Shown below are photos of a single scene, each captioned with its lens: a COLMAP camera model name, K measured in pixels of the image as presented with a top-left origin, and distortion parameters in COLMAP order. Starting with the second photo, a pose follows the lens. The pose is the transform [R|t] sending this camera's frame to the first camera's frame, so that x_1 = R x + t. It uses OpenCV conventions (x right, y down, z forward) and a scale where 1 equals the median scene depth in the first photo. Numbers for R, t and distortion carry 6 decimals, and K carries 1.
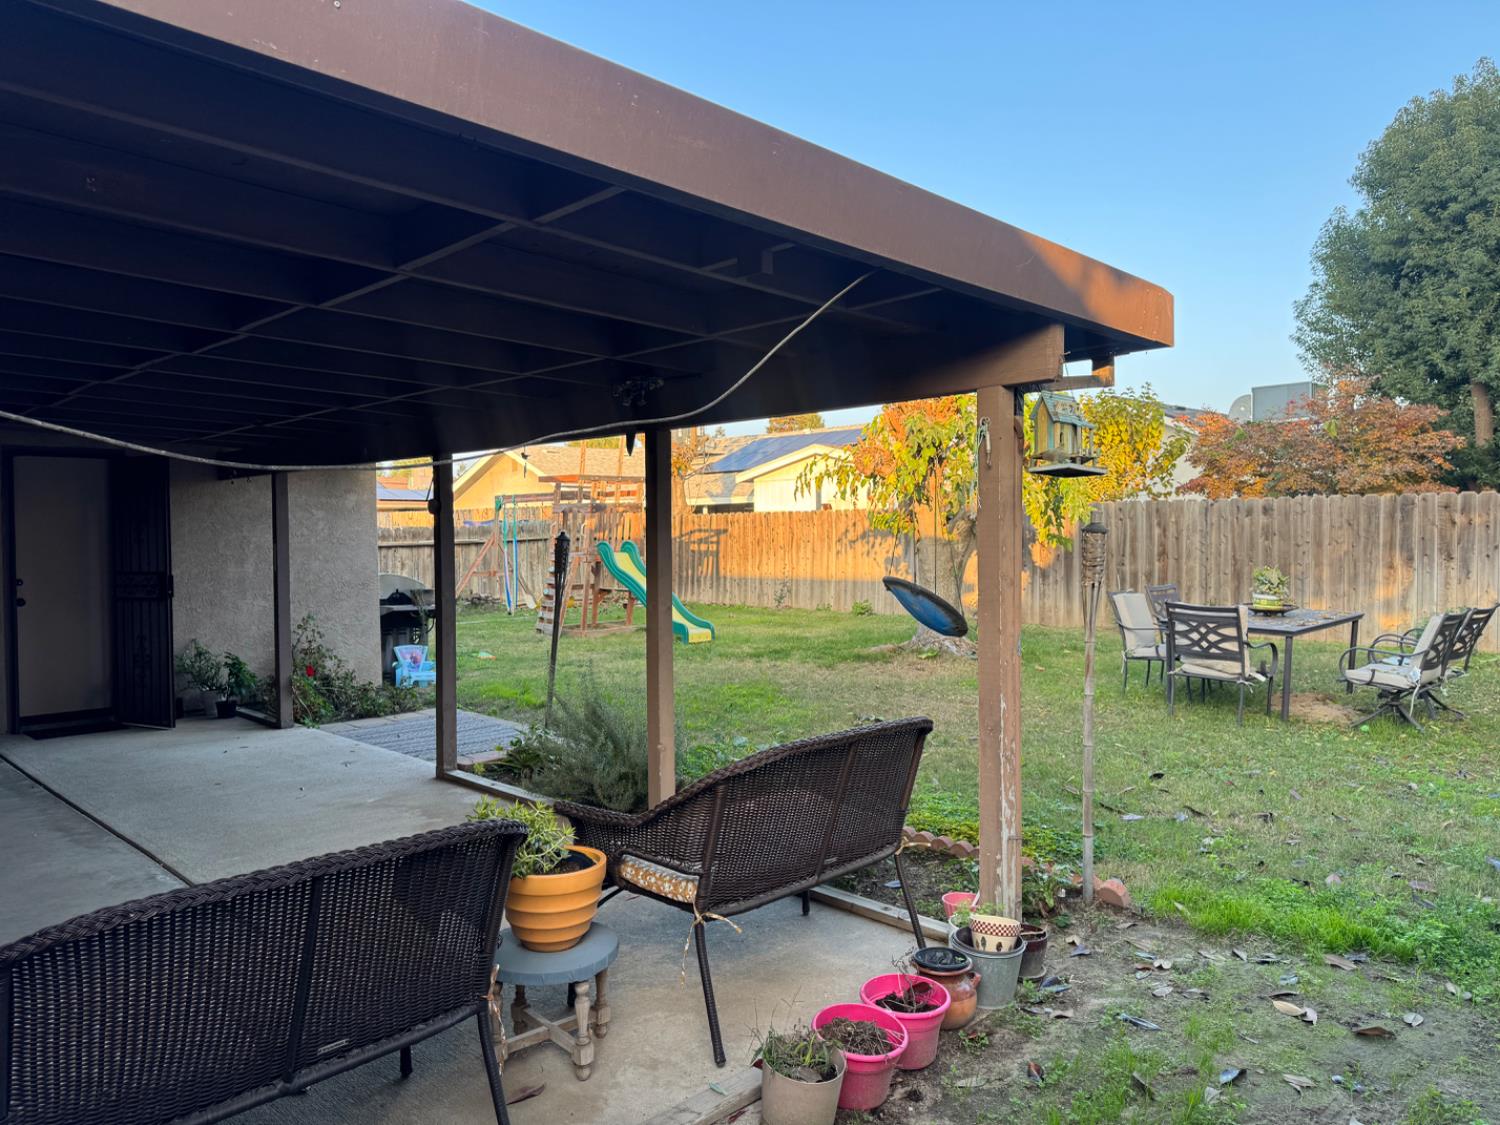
lens RADIAL K [[1035.3, 0, 737.7], [0, 1035.3, 563.4], [0, 0, 1]] dist [0.054774, -0.084580]
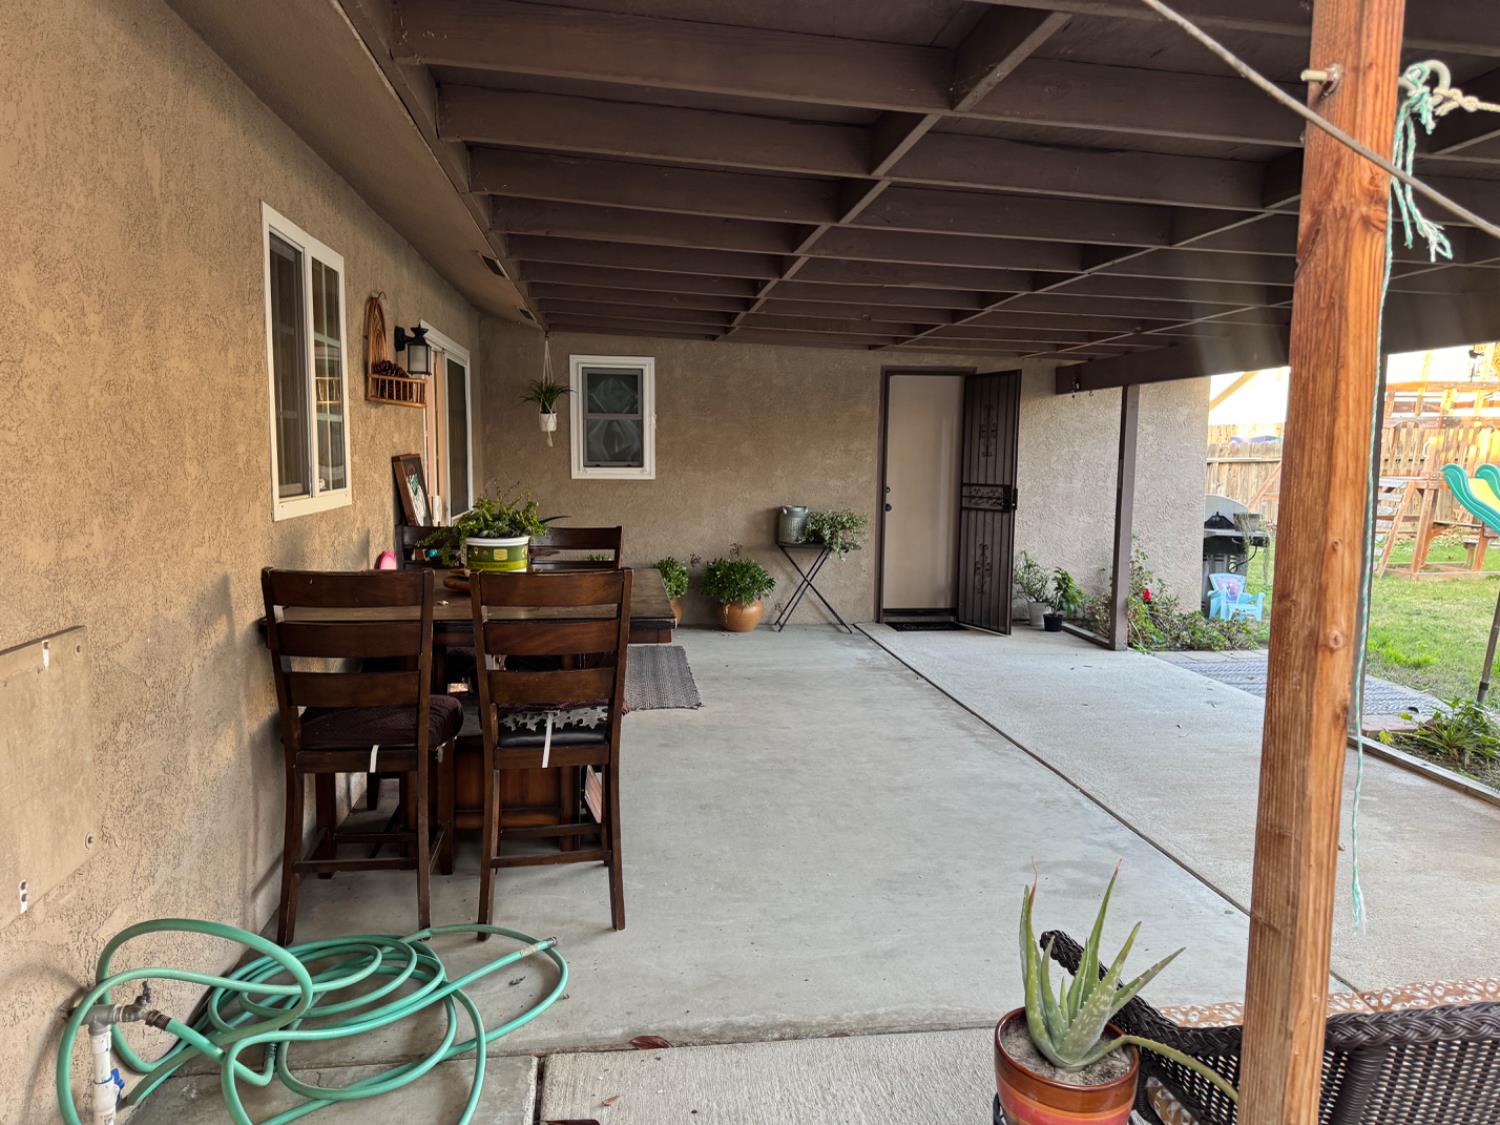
lens RADIAL K [[1035.3, 0, 737.7], [0, 1035.3, 563.4], [0, 0, 1]] dist [0.054774, -0.084580]
pose [[0.777360, 0.084439, -0.623363, -0.102811], [-0.034020, 0.995143, 0.092374, -0.000406], [0.628136, -0.050601, 0.776457, 0.026145]]
